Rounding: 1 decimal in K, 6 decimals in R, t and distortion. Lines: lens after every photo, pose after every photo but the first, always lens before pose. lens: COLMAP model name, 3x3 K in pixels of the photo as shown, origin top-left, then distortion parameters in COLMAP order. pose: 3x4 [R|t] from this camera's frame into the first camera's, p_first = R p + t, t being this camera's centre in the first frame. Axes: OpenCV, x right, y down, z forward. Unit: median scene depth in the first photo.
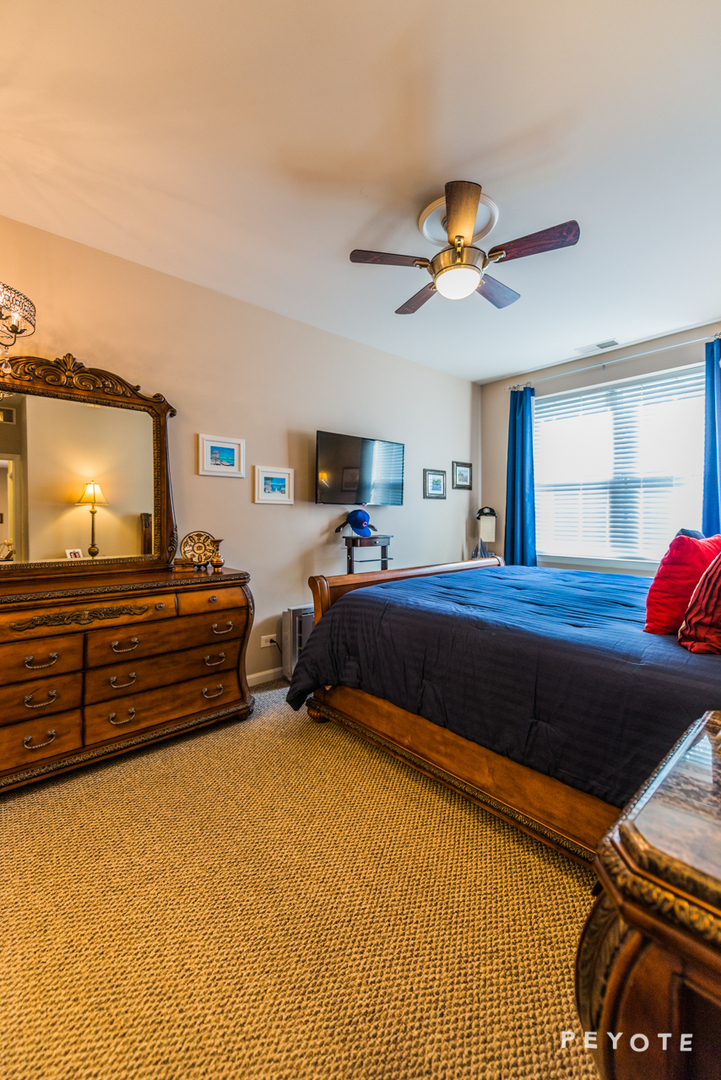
lens RADIAL K [[440.9, 0, 355.7], [0, 440.9, 516.0], [0, 0, 1]] dist [0.000277, -0.000042]
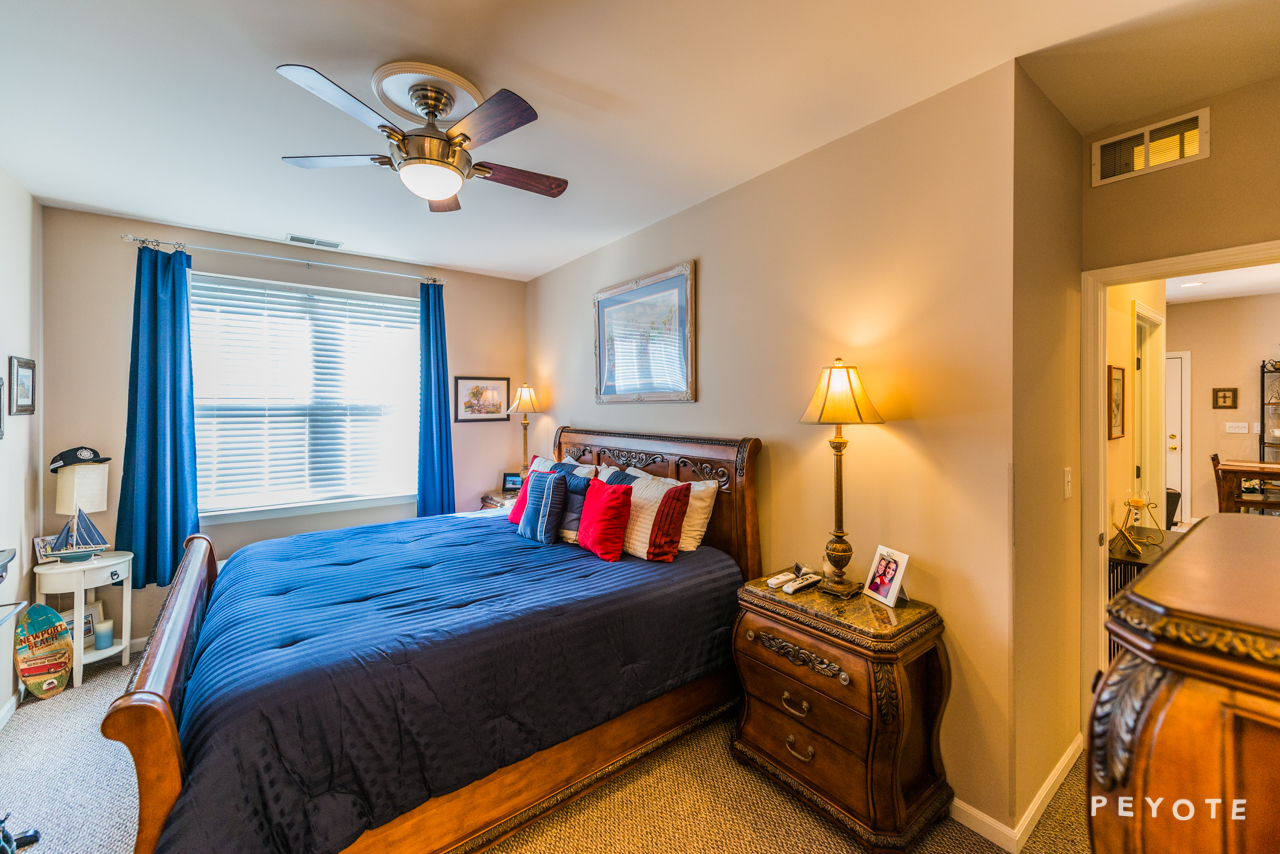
lens RADIAL K [[507.3, 0, 637.2], [0, 507.3, 401.7], [0, 0, 1]] dist [0.012776, -0.000312]
pose [[0.054797, 0.011287, 0.998434, -0.313617], [0.003700, 0.999927, -0.011507, -0.072512], [-0.998491, 0.004324, 0.054751, 0.333683]]
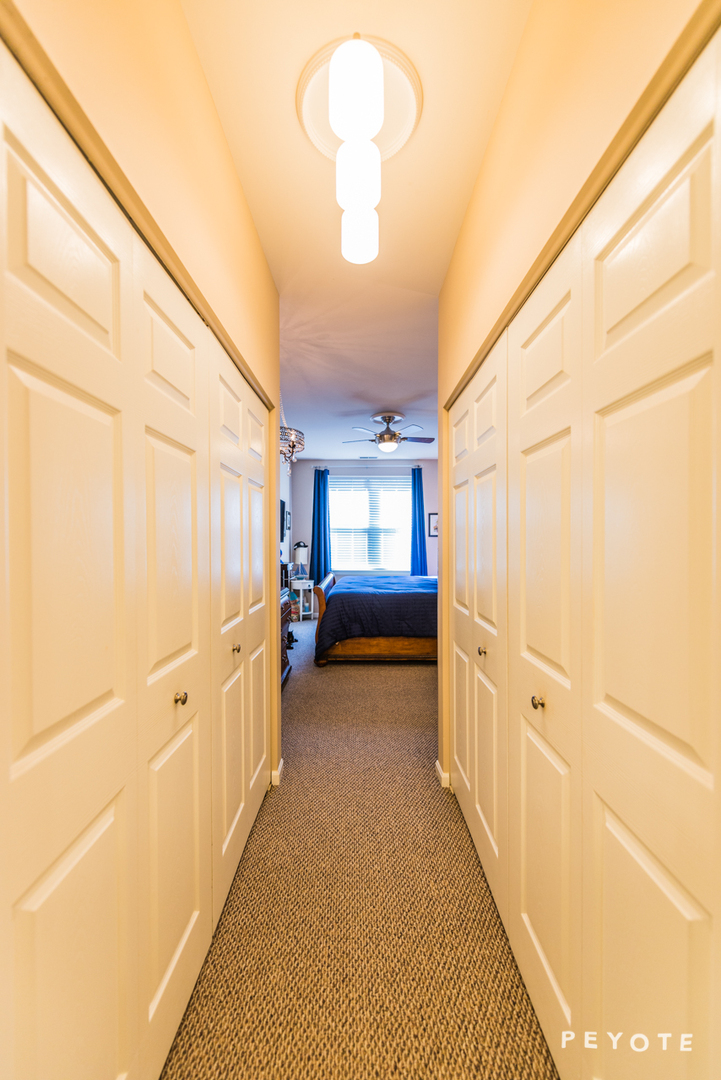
lens RADIAL K [[436.1, 0, 360.5], [0, 436.1, 540.0], [0, 0, 1]] dist [-0.000975, -0.000262]
pose [[0.649078, 0.004873, 0.760706, -0.802795], [-0.002341, 0.999988, -0.004408, -0.022413], [-0.760718, 0.001080, 0.649082, -0.159061]]
